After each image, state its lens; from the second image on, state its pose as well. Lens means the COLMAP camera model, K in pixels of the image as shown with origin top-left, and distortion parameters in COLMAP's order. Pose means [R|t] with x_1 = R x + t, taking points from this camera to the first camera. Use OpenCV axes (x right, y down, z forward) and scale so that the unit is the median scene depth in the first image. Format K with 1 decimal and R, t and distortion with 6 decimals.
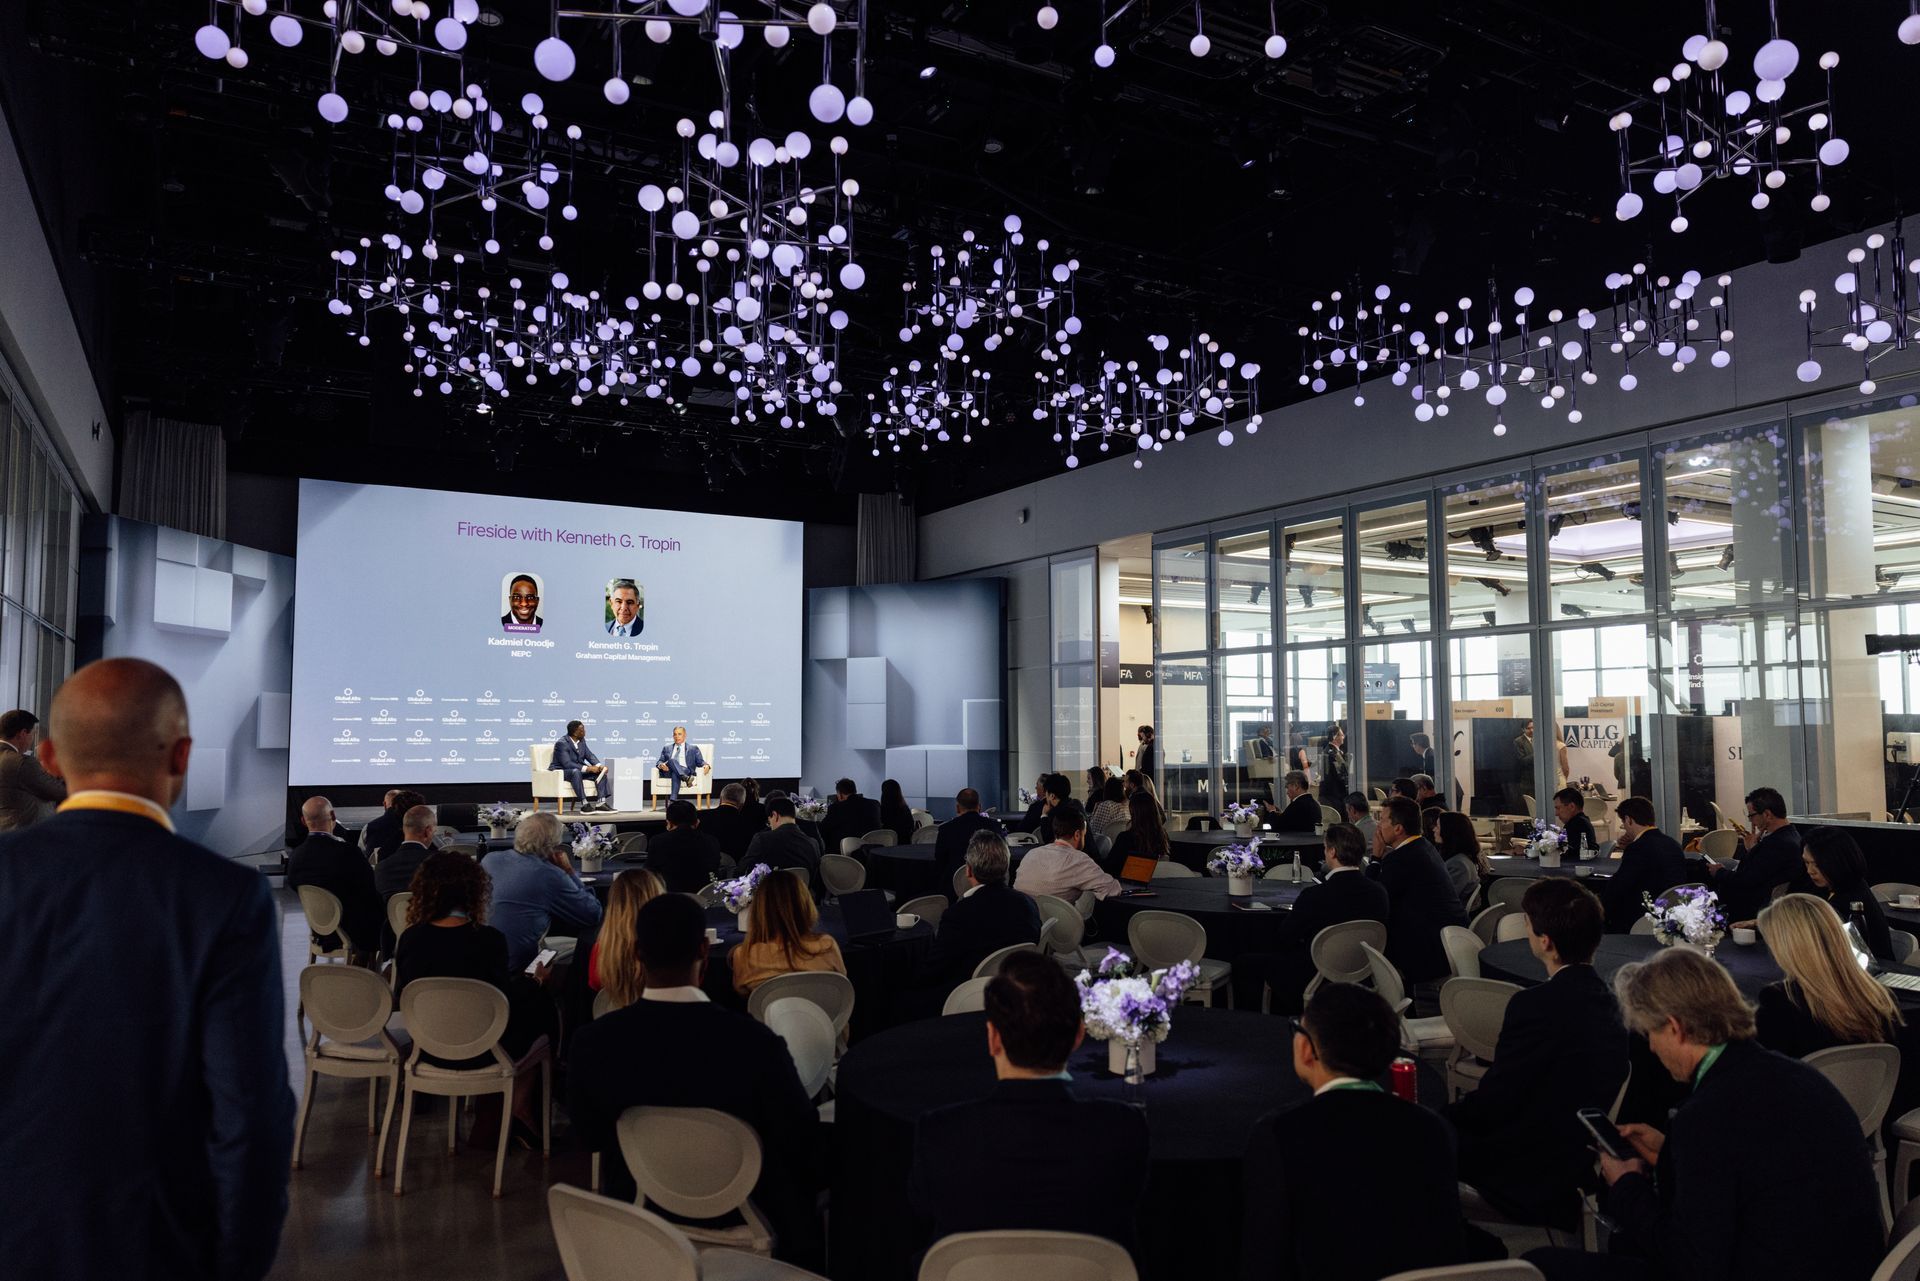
lens RADIAL K [[1327.6, 0, 968.4], [0, 1327.6, 653.5], [0, 0, 1]] dist [-0.012236, 0.001689]
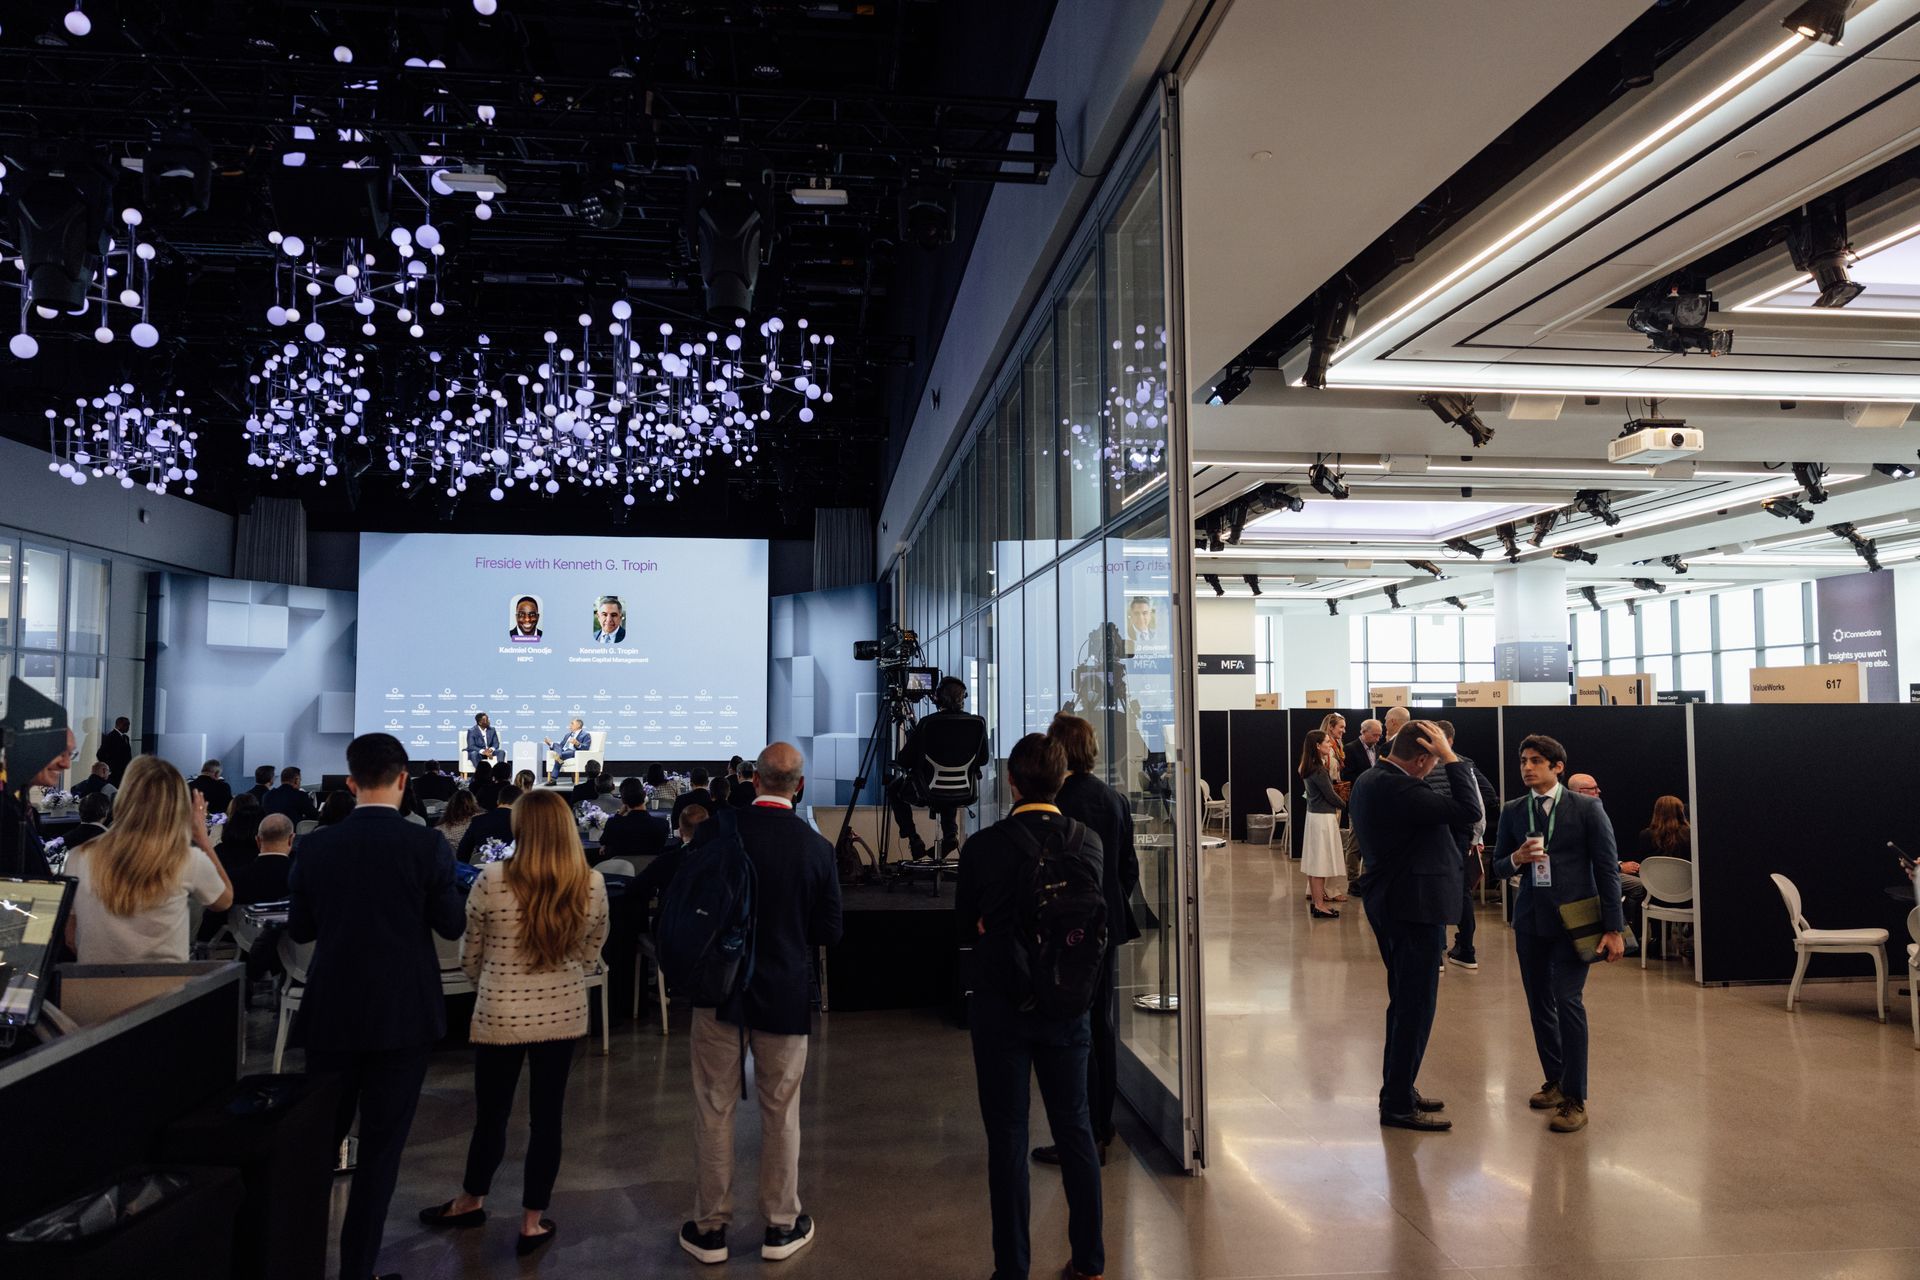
lens RADIAL K [[1327.6, 0, 976.7], [0, 1327.6, 644.7], [0, 0, 1]] dist [-0.012236, 0.001689]
pose [[0.919749, -0.023991, -0.391773, 0.559021], [0.023883, 0.999701, -0.005151, 0.003257], [0.391780, -0.004619, 0.920047, 0.009773]]
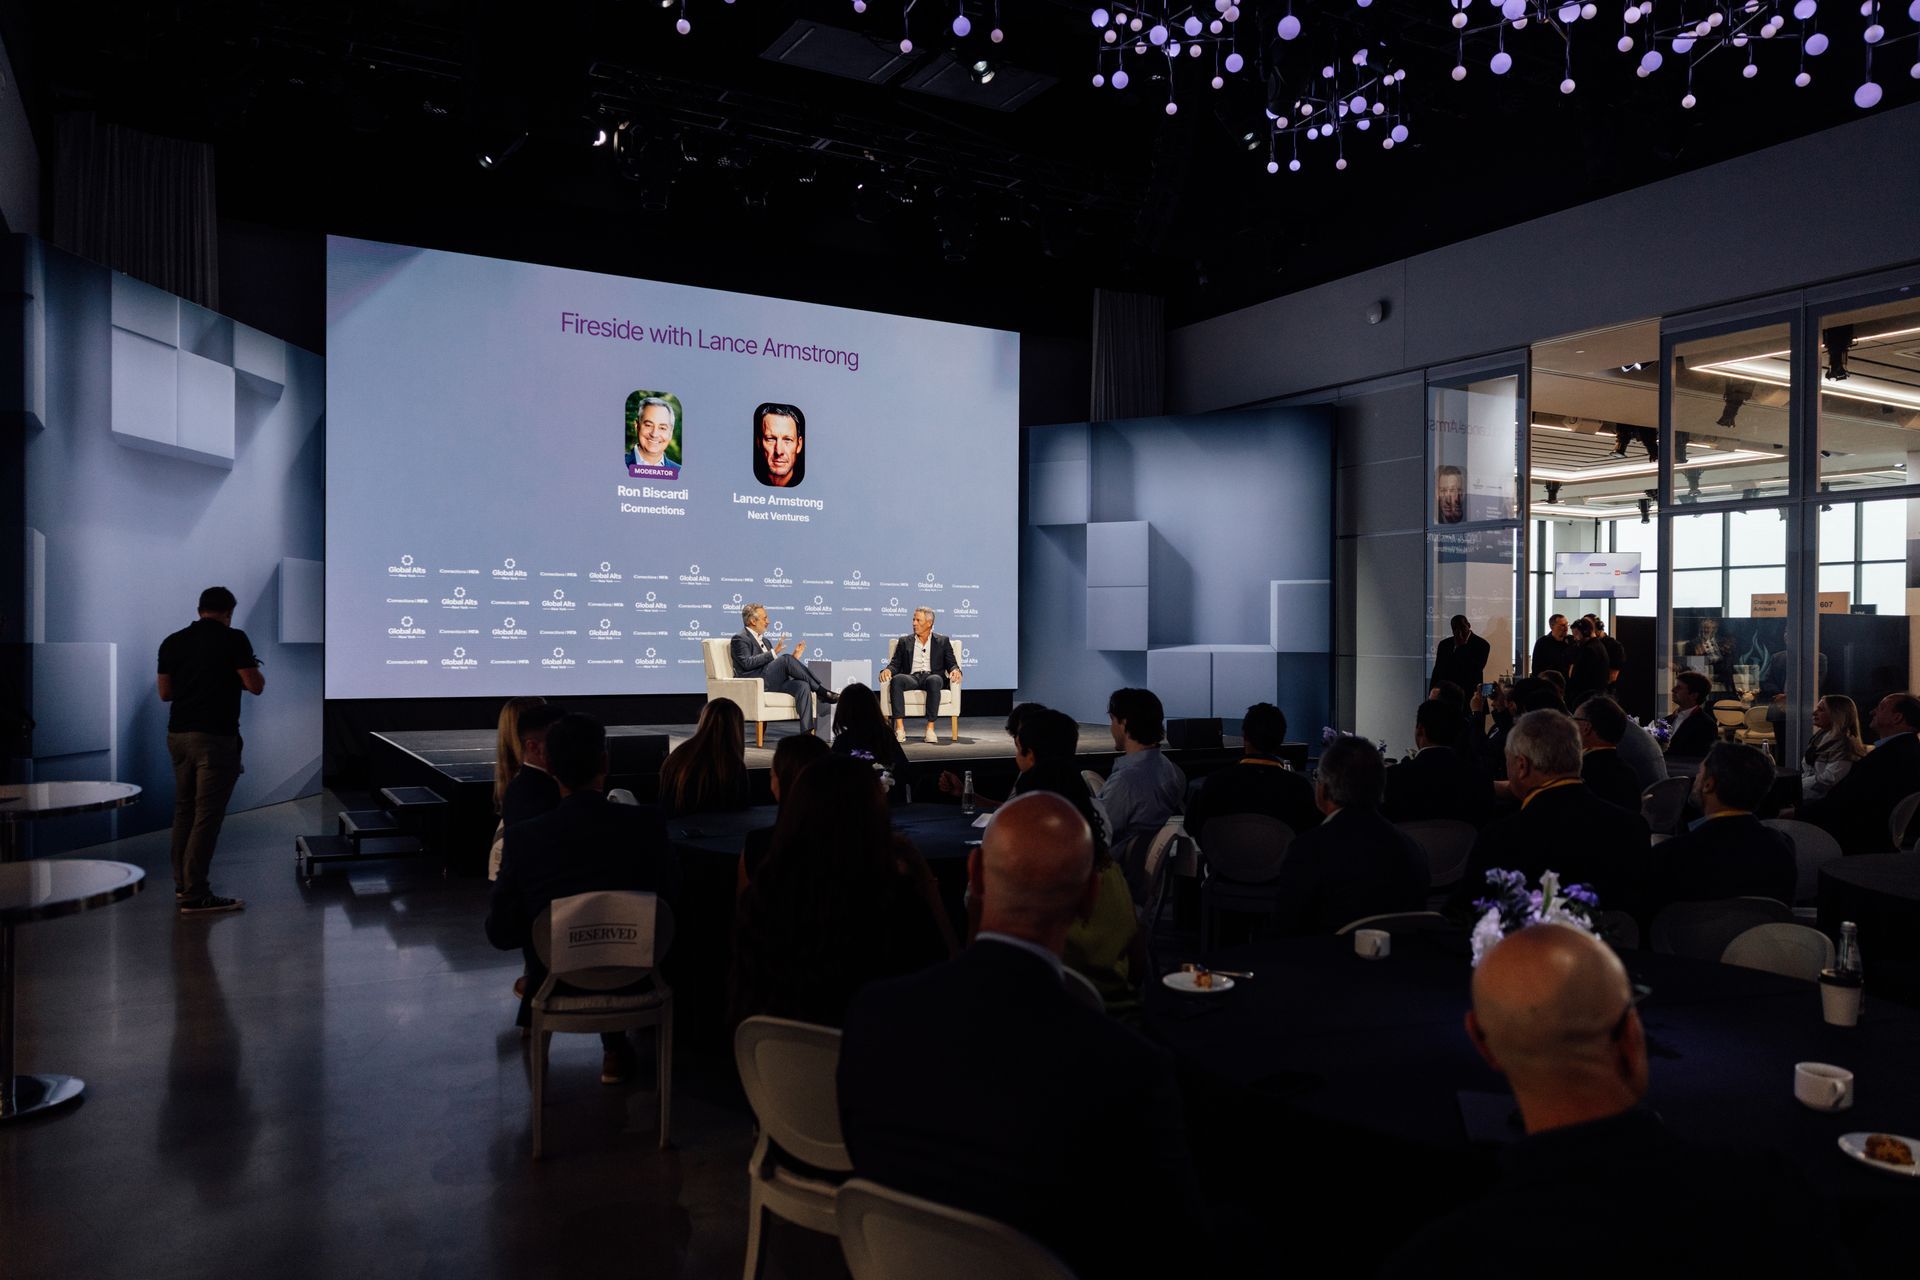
lens RADIAL K [[1327.6, 0, 931.5], [0, 1327.6, 660.2], [0, 0, 1]] dist [-0.012236, 0.001689]
pose [[0.999945, 0.006114, -0.008520, -0.187112], [-0.005445, 0.997063, 0.076387, 0.025487], [0.008962, -0.076336, 0.997042, 0.312314]]
